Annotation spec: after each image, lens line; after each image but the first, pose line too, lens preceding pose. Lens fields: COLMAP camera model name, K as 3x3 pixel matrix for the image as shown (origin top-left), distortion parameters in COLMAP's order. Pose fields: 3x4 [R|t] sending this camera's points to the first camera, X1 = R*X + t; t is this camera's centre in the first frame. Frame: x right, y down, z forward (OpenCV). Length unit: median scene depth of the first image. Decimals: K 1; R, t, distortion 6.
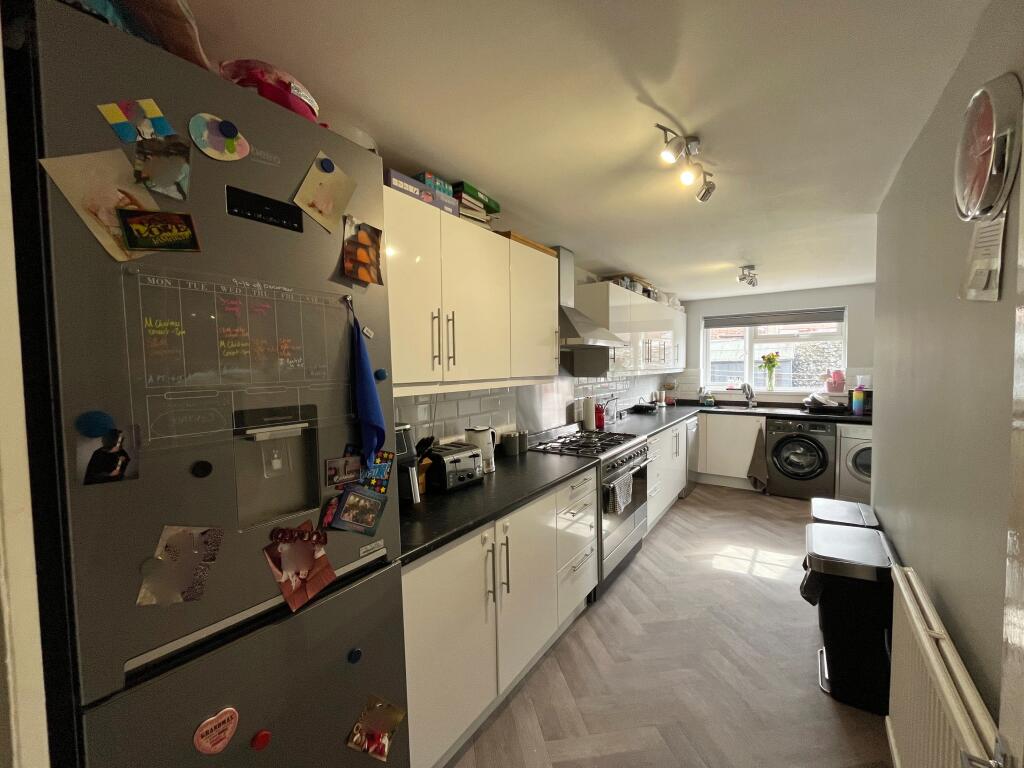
lens RADIAL K [[414.4, 0, 512.0], [0, 414.4, 384.0], [0, 0, 1]] dist [-0.009374, -0.000064]
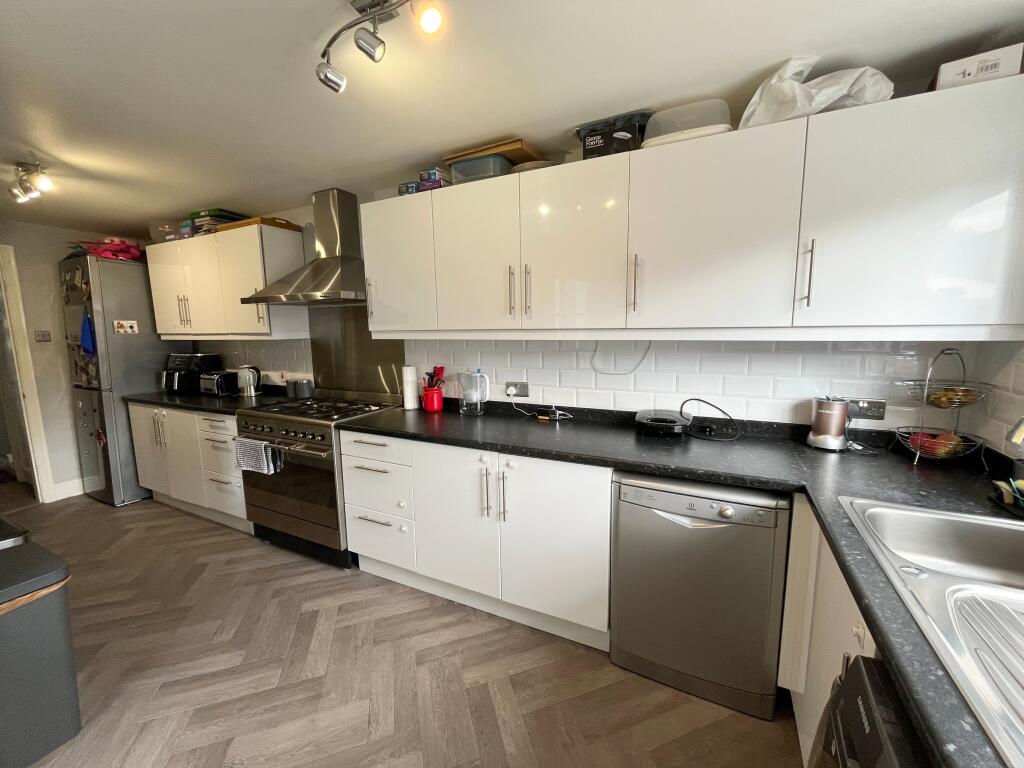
lens RADIAL K [[414.4, 0, 512.0], [0, 414.4, 384.0], [0, 0, 1]] dist [-0.009374, -0.000064]
pose [[0.149691, 0.138805, -0.978941, 0.895343], [-0.042594, 0.990083, 0.133872, -0.043556], [0.987815, 0.021658, 0.154119, 1.002766]]
